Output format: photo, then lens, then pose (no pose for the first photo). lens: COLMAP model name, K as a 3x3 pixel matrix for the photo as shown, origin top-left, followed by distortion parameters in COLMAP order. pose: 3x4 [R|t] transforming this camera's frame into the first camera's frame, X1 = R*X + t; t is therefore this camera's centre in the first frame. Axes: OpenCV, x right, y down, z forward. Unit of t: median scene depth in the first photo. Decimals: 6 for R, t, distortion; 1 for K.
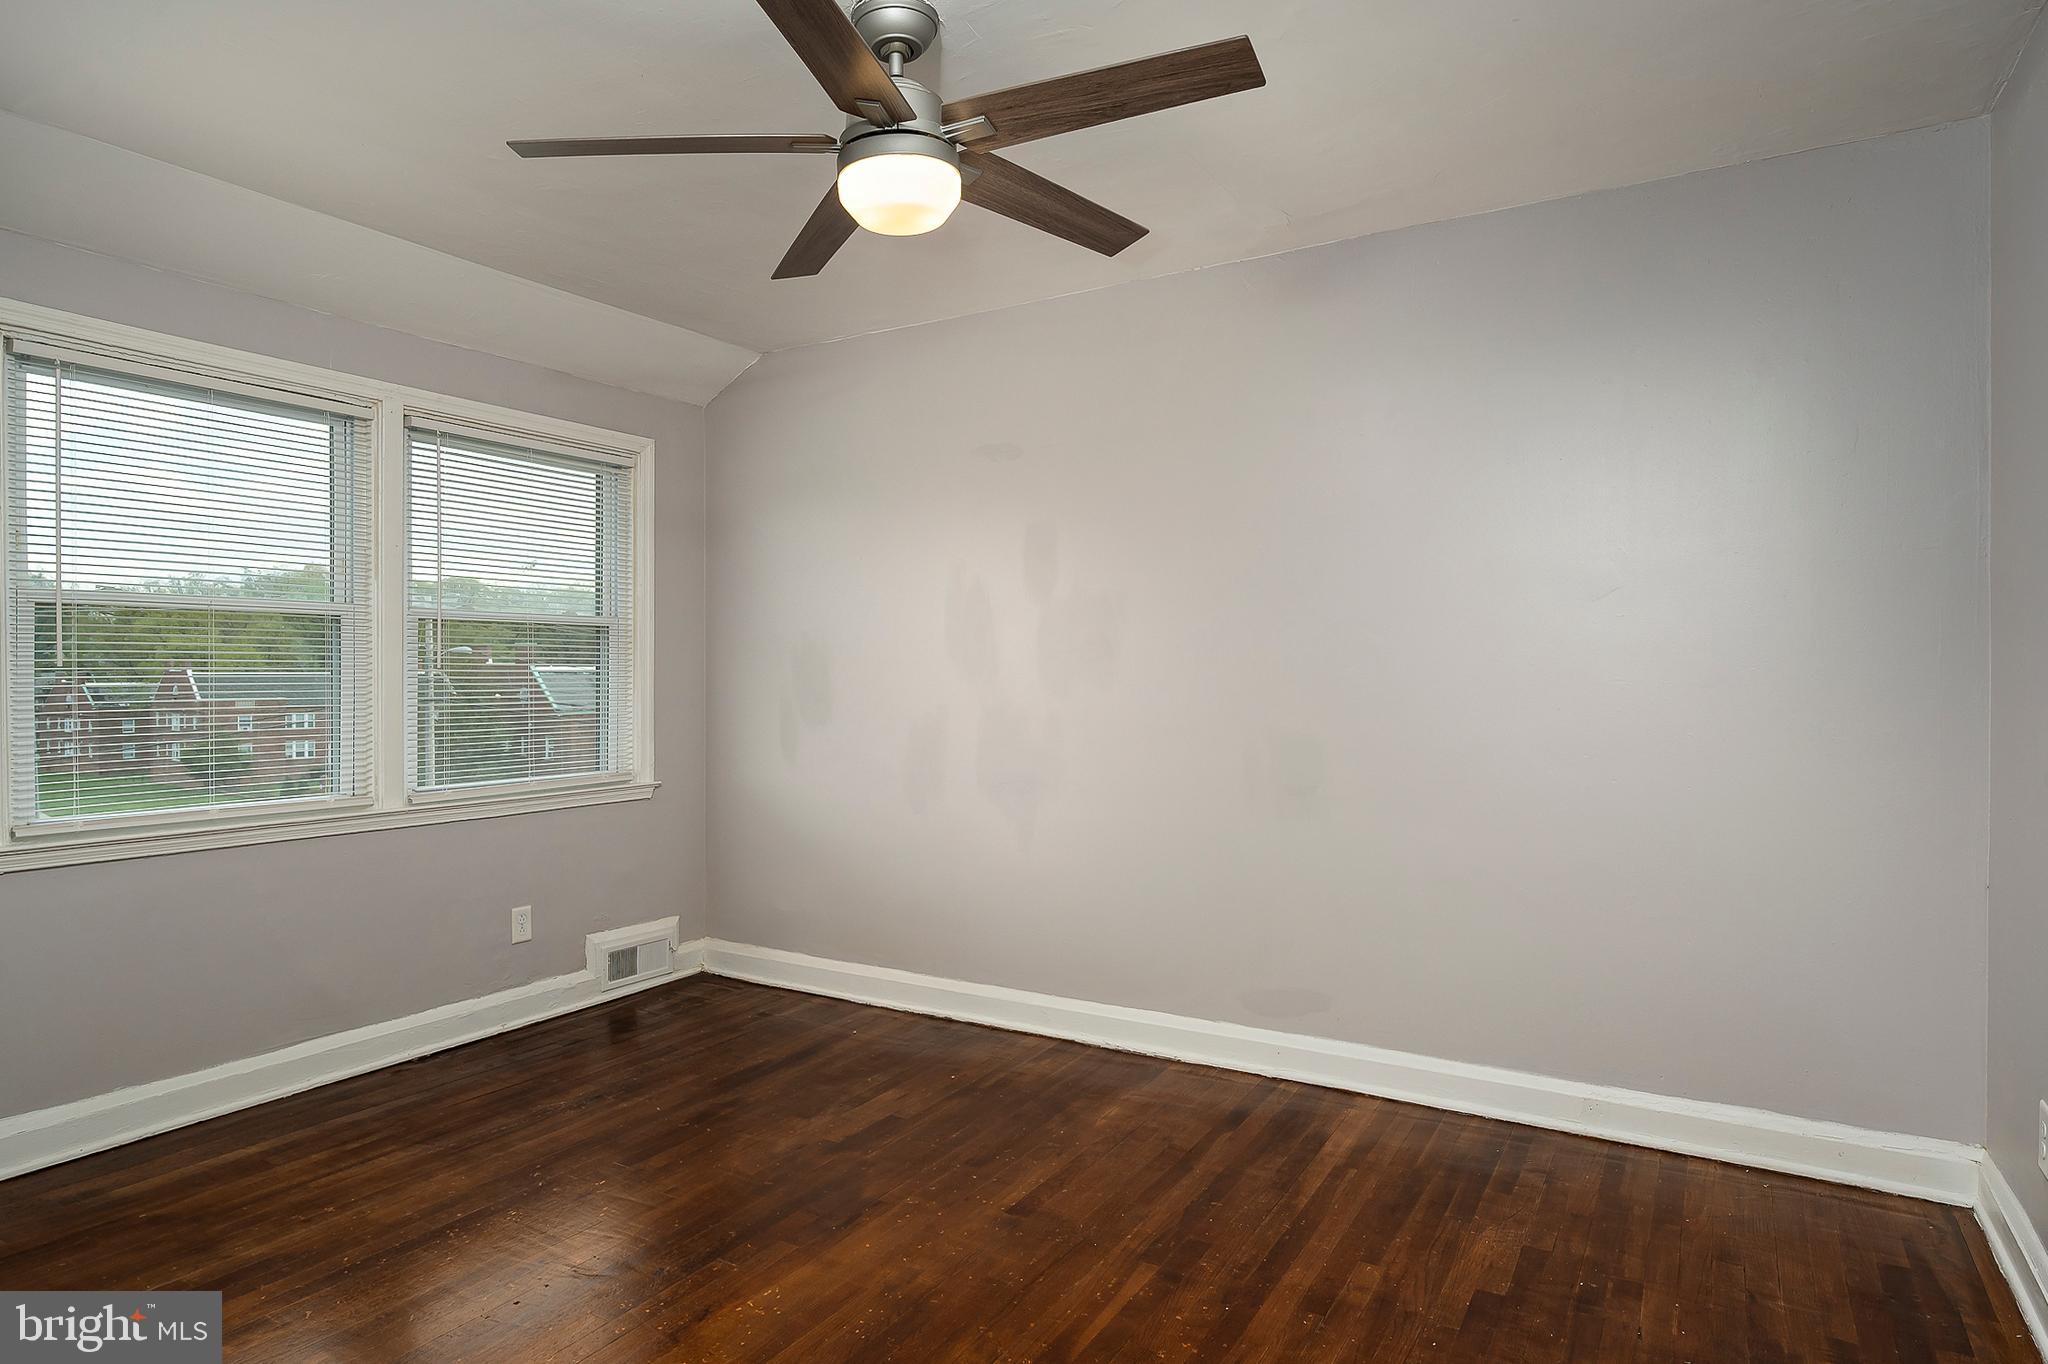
lens RADIAL K [[1167.3, 0, 1024.0], [0, 1167.3, 682.0], [0, 0, 1]] dist [-0.002617, 0.001141]
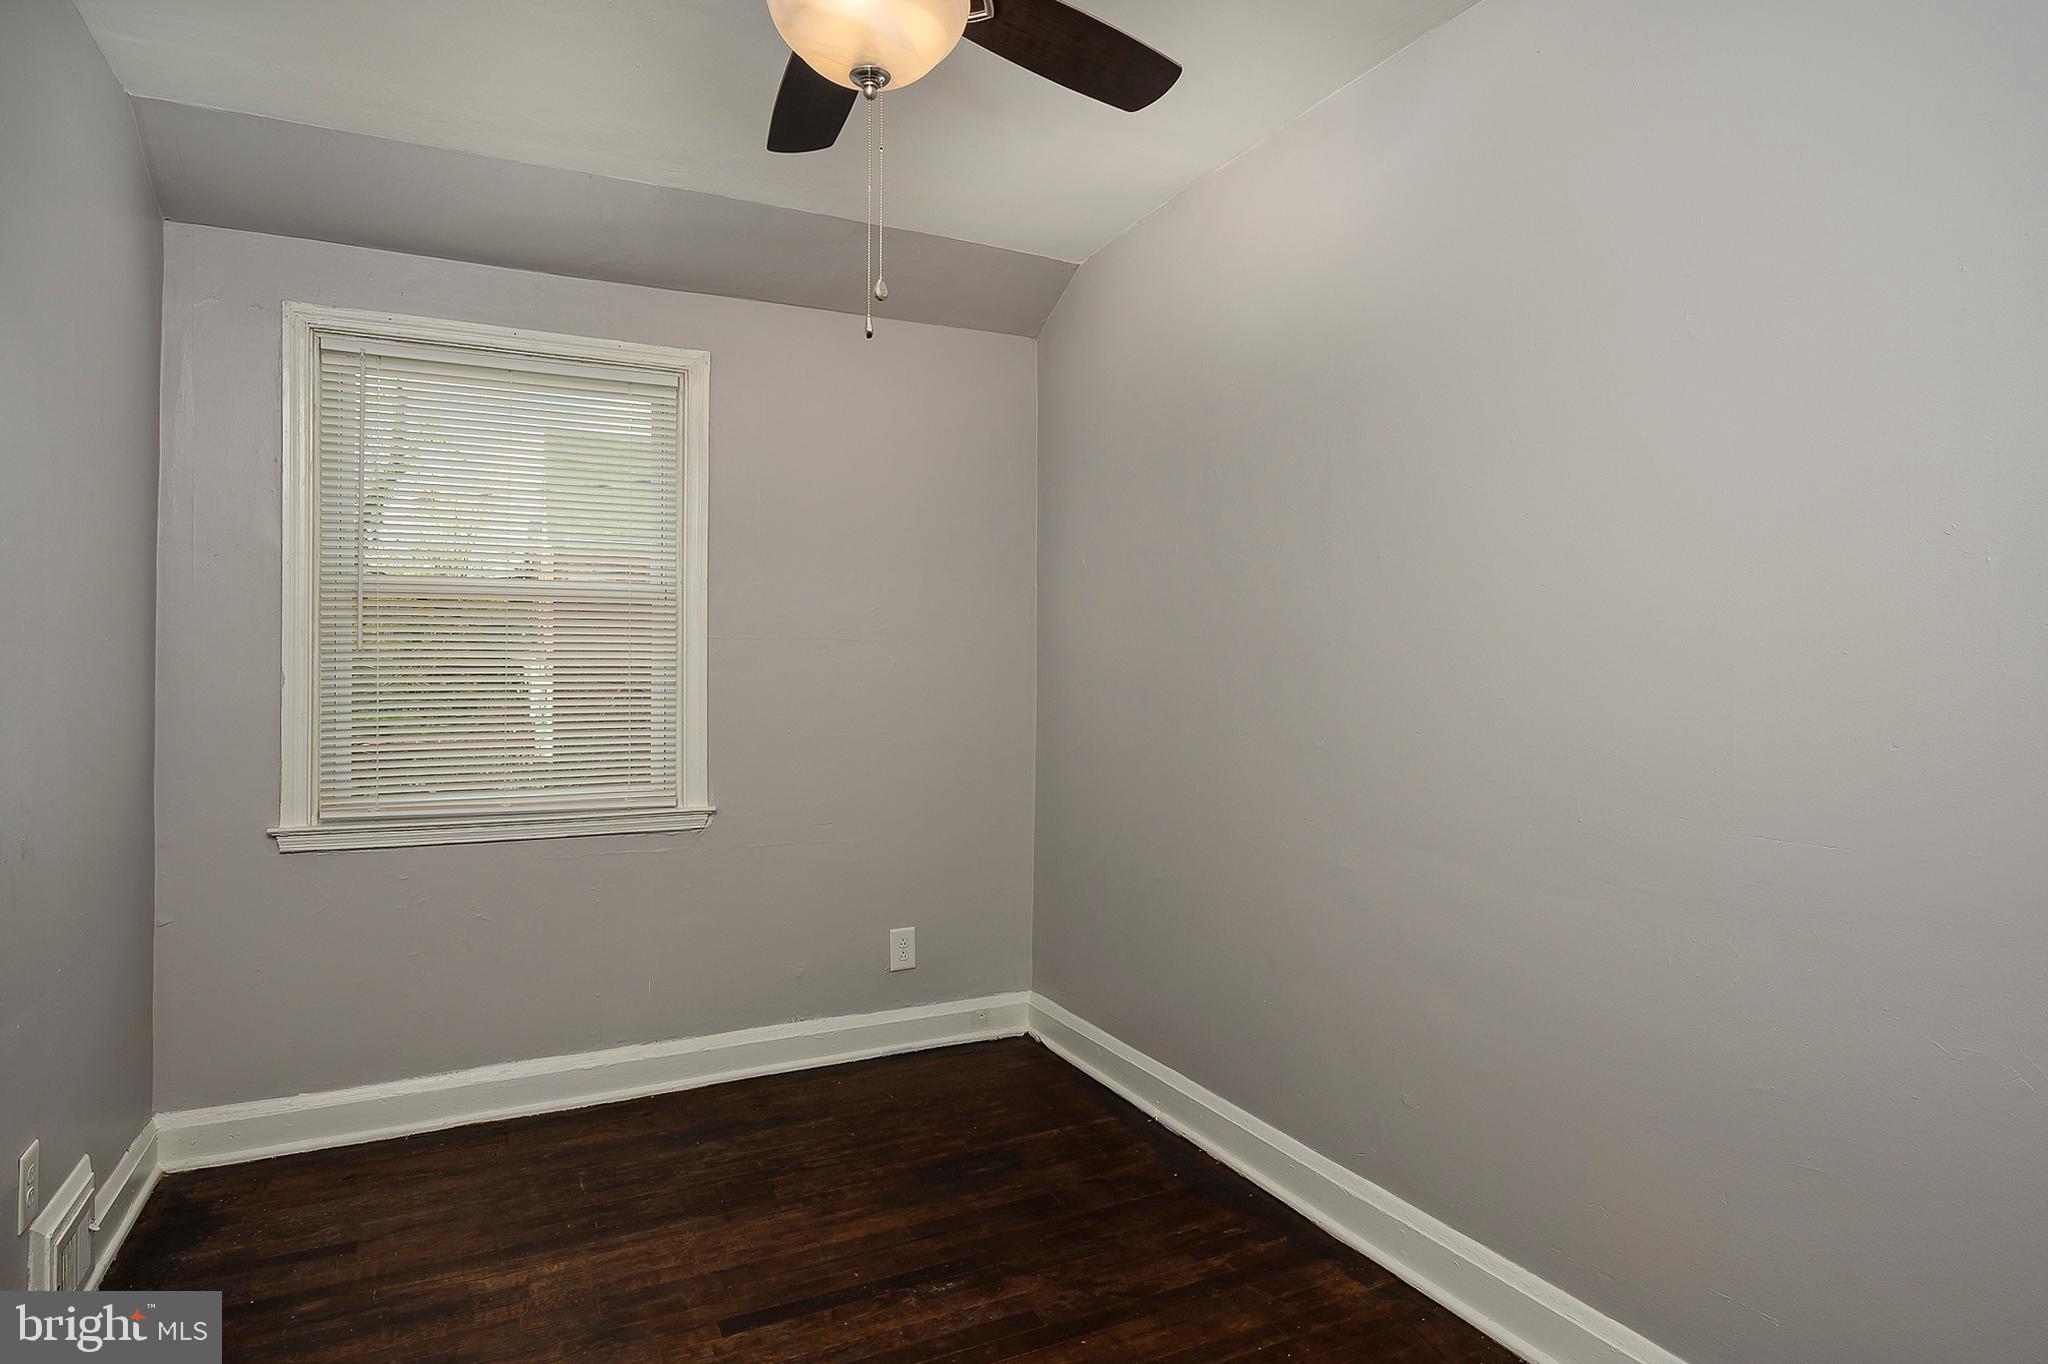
lens RADIAL K [[1193.0, 0, 1024.0], [0, 1193.0, 682.0], [0, 0, 1]] dist [0.102076, 0.000026]
pose [[0.841648, 0.013664, -0.539854, 0.274258], [-0.012021, 0.999906, 0.006567, -0.003122], [0.539893, 0.000962, 0.841733, 0.456801]]
